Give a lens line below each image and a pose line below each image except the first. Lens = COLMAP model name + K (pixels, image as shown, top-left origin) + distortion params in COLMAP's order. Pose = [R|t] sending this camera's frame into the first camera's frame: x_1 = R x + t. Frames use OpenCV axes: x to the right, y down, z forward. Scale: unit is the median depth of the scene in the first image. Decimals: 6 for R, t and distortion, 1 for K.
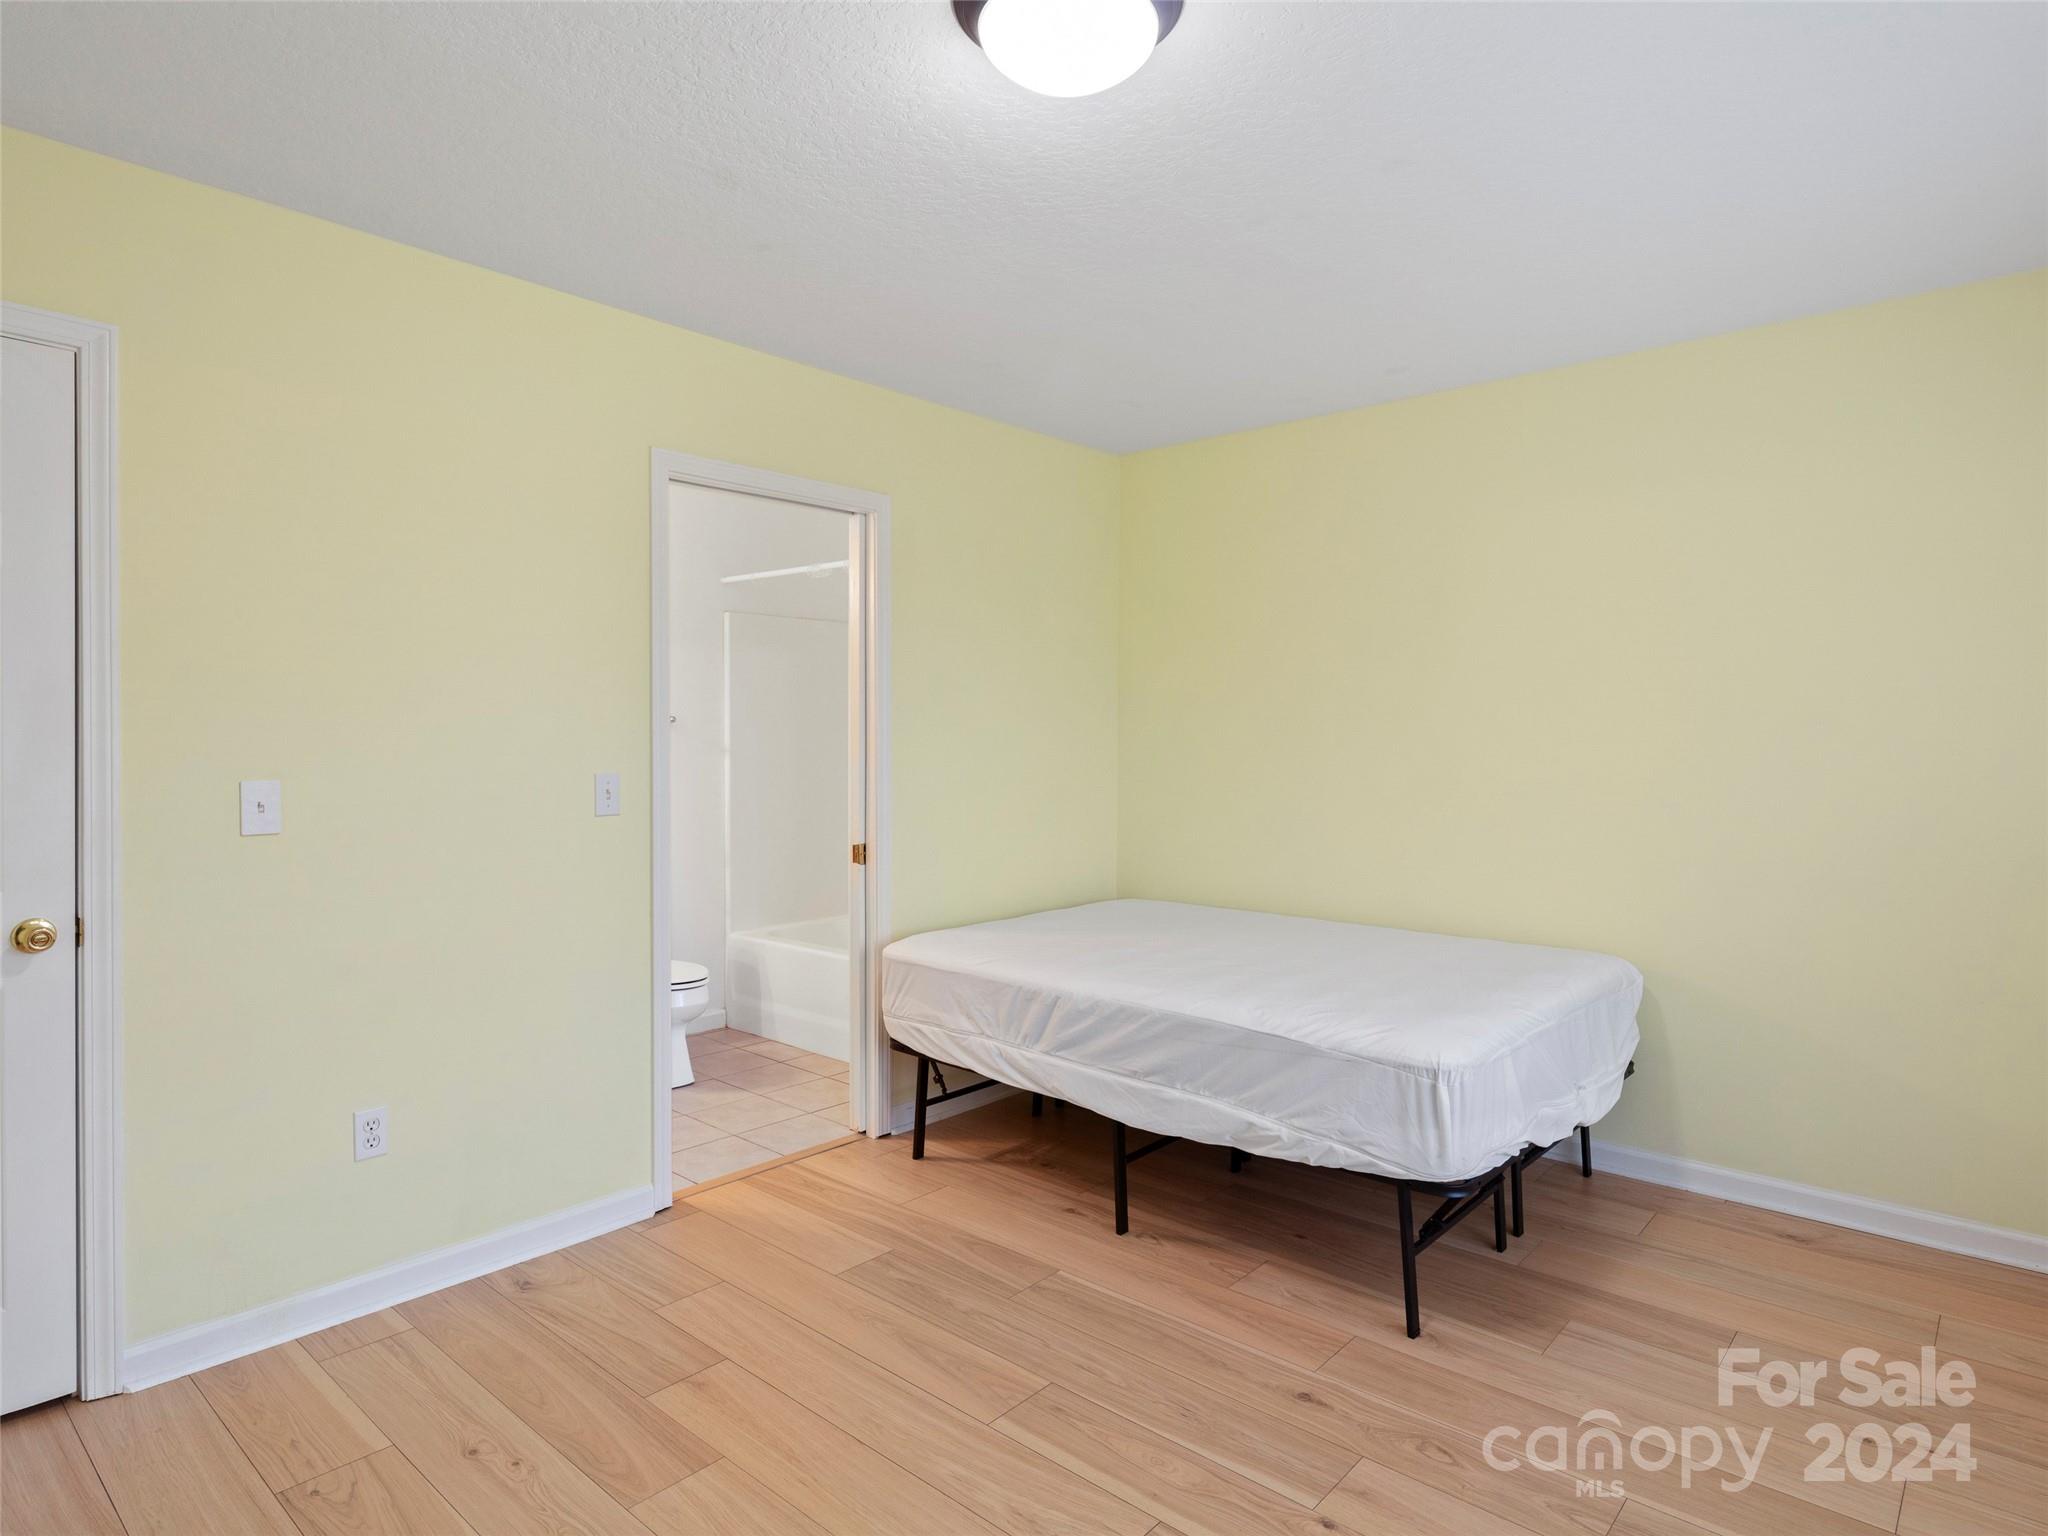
lens RADIAL K [[1126.8, 0, 1066.1], [0, 1126.8, 774.3], [0, 0, 1]] dist [0.001773, -0.000773]
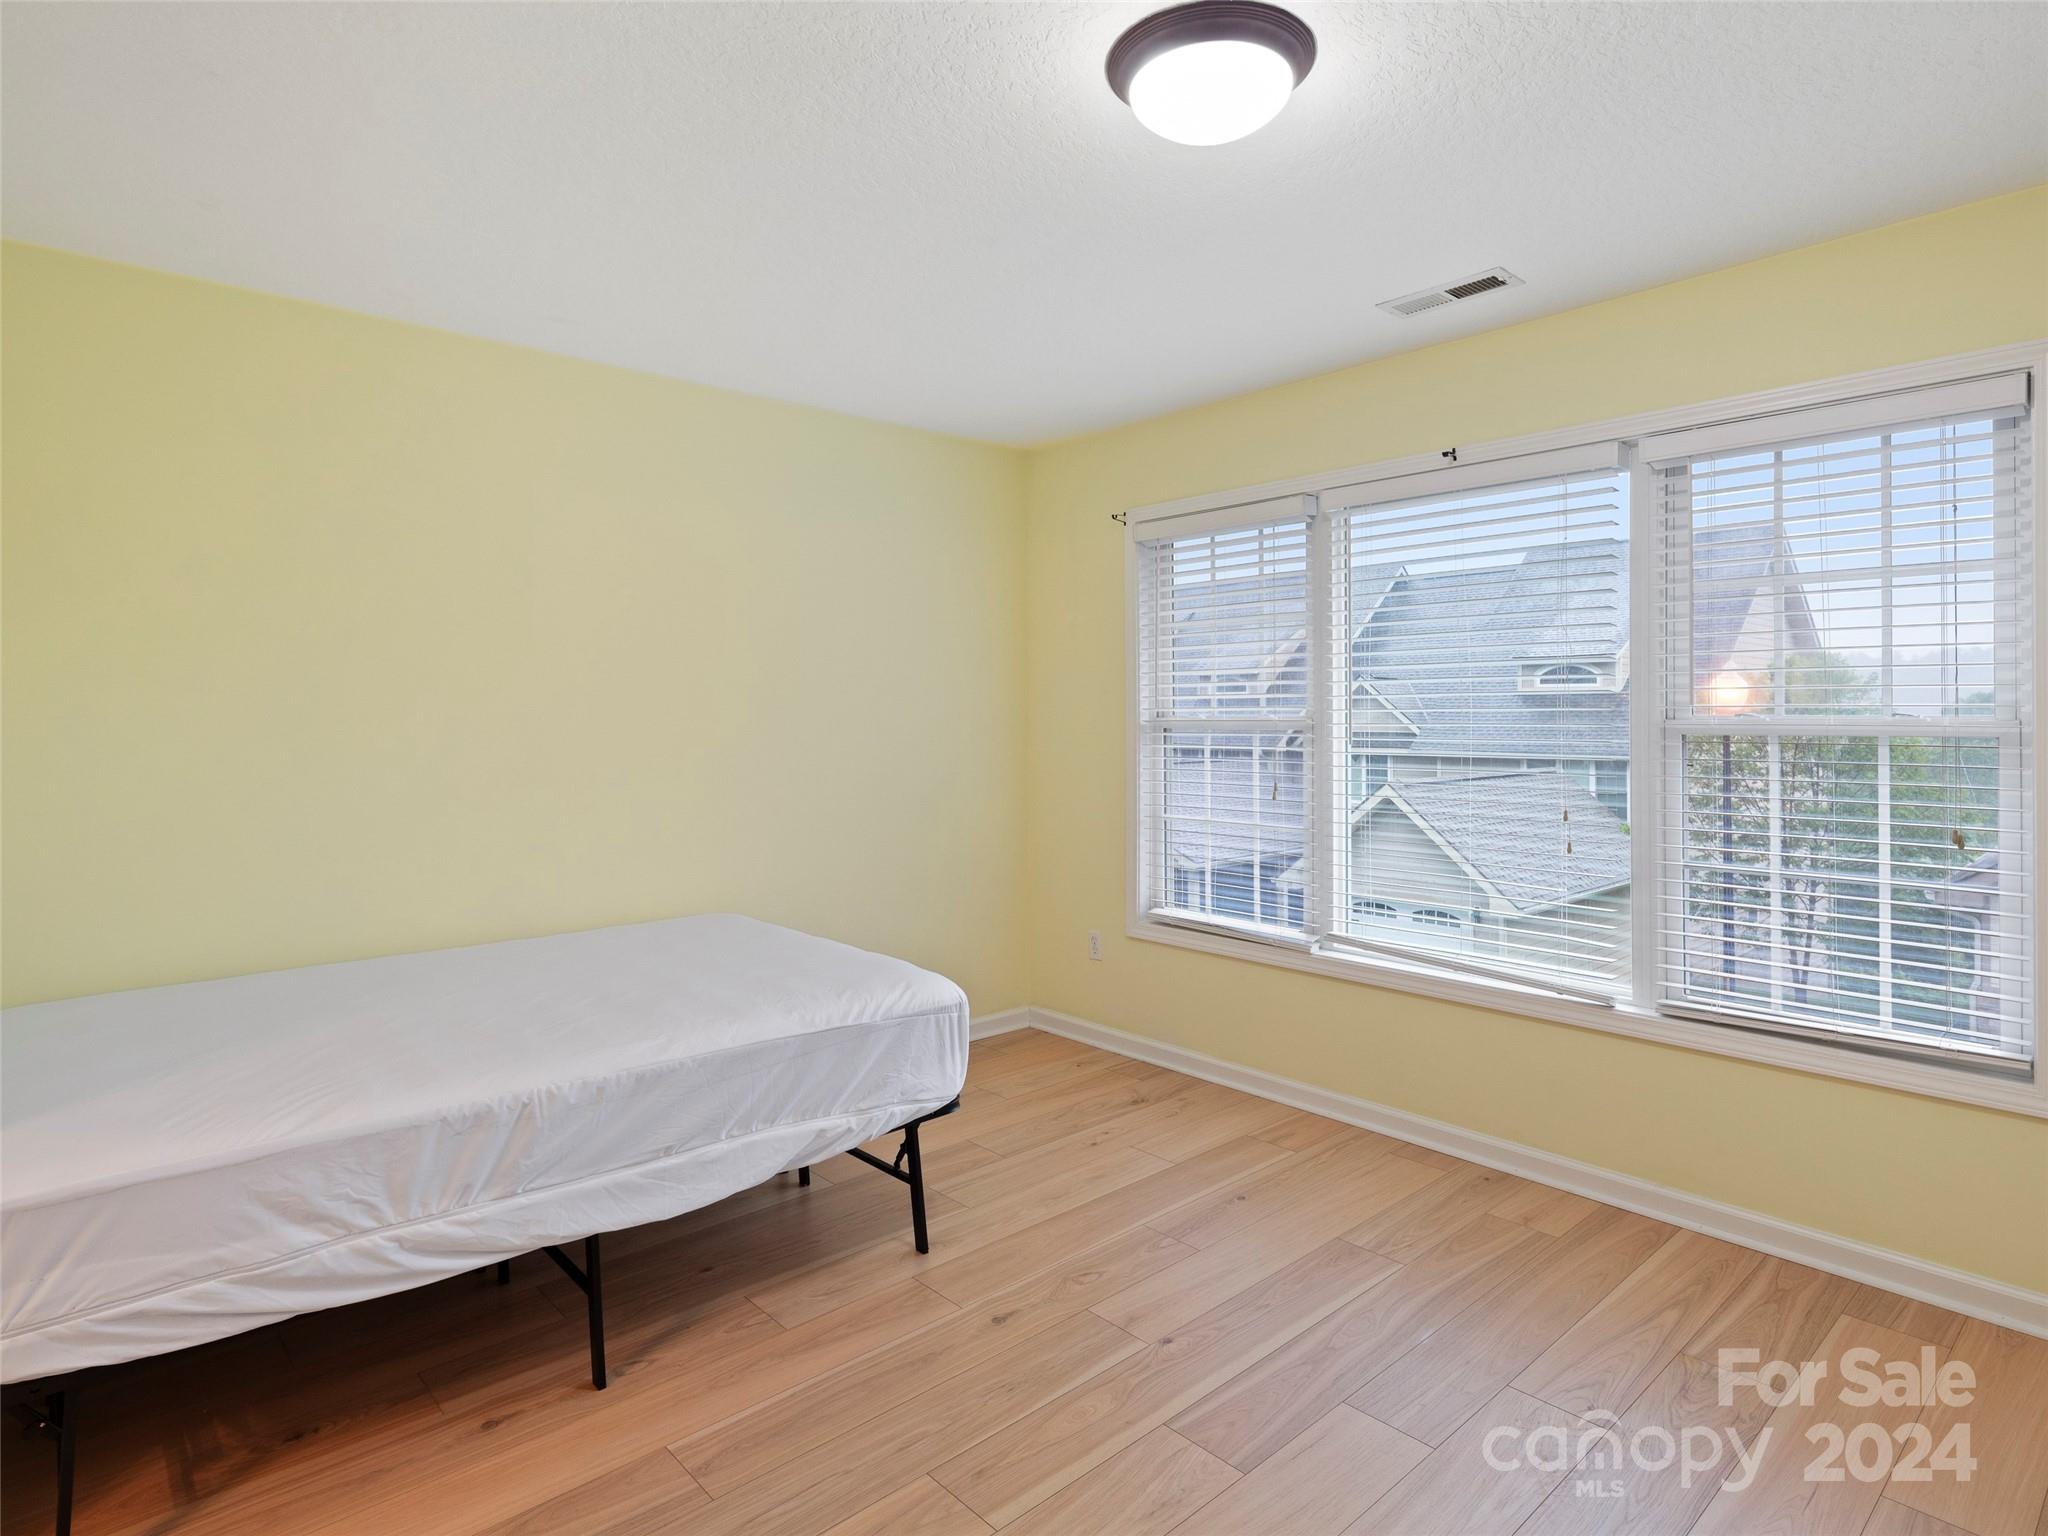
lens RADIAL K [[1126.8, 0, 1066.1], [0, 1126.8, 774.3], [0, 0, 1]] dist [0.001773, -0.000773]
pose [[0.110434, -0.060756, 0.992025, -0.694303], [0.031198, 0.997850, 0.057639, -0.027684], [-0.993394, 0.024584, 0.112092, 0.673274]]
